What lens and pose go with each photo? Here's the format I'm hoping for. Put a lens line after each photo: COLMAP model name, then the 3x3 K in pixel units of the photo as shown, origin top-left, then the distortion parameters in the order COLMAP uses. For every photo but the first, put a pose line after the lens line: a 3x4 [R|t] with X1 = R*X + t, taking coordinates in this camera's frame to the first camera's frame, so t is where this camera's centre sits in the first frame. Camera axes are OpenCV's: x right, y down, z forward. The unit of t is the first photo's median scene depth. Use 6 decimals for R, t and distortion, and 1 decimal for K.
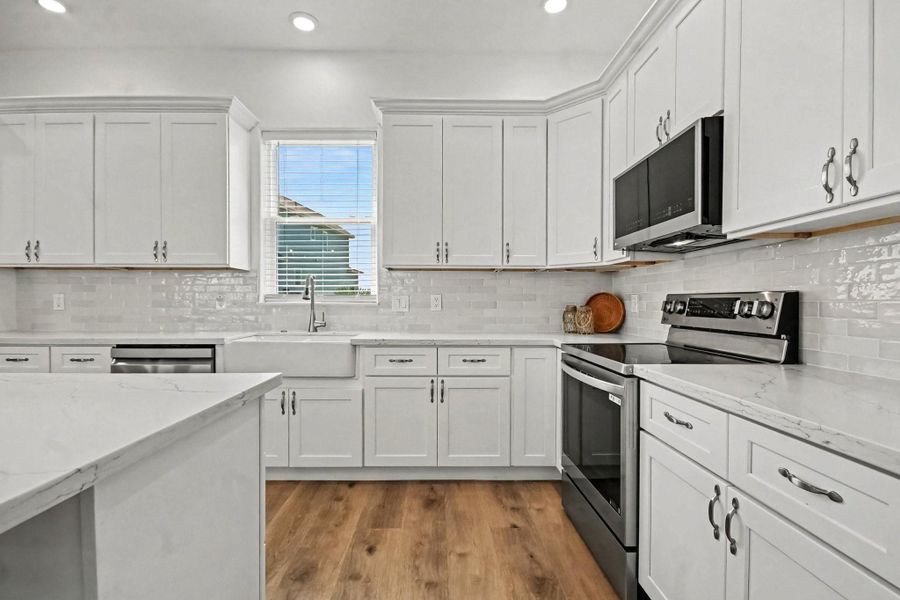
lens RADIAL K [[416.7, 0, 438.4], [0, 416.7, 303.8], [0, 0, 1]] dist [-0.000457, -0.000156]
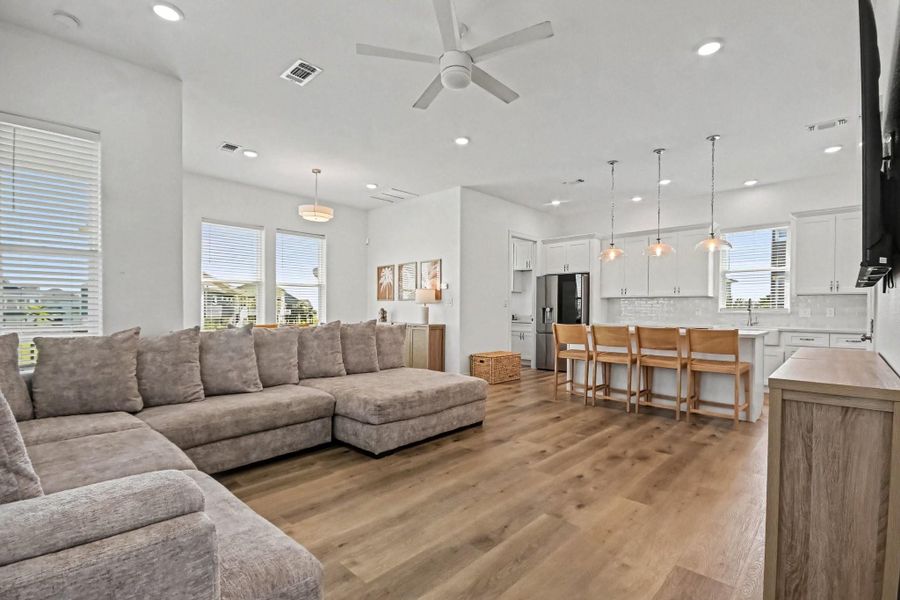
lens RADIAL K [[425.0, 0, 475.0], [0, 425.0, 313.1], [0, 0, 1]] dist [0.023296, 0.000406]
pose [[0.750667, 0.007244, -0.660641, 0.097429], [-0.007451, 0.999969, 0.002498, 0.009819], [0.660639, 0.003047, 0.750698, -1.862743]]
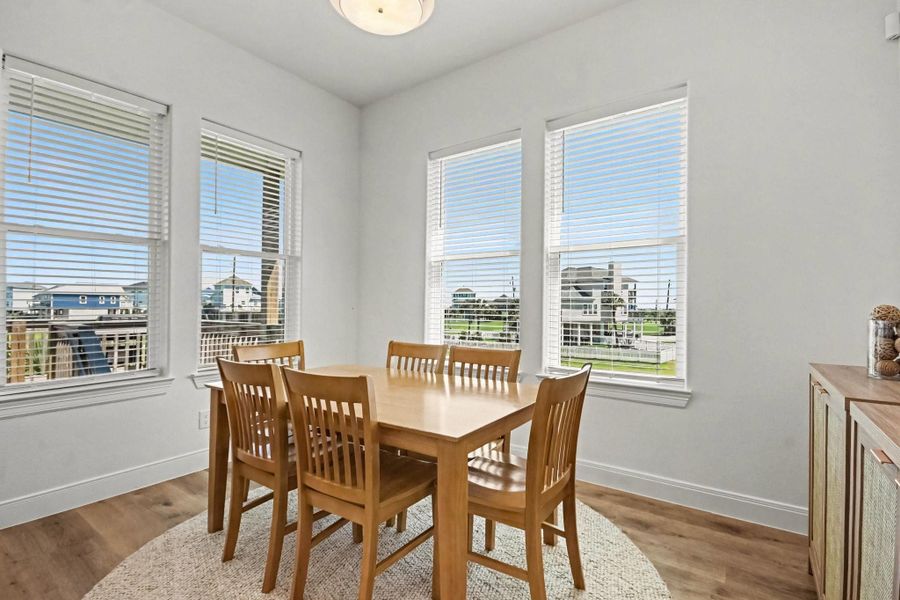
lens RADIAL K [[434.4, 0, 450.3], [0, 434.4, 296.0], [0, 0, 1]] dist [0.001130, 0.012950]
pose [[-0.577846, -0.026007, -0.815731, -1.598457], [-0.014631, 0.999662, -0.021507, -0.002008], [0.816014, -0.000493, -0.578031, -0.105528]]
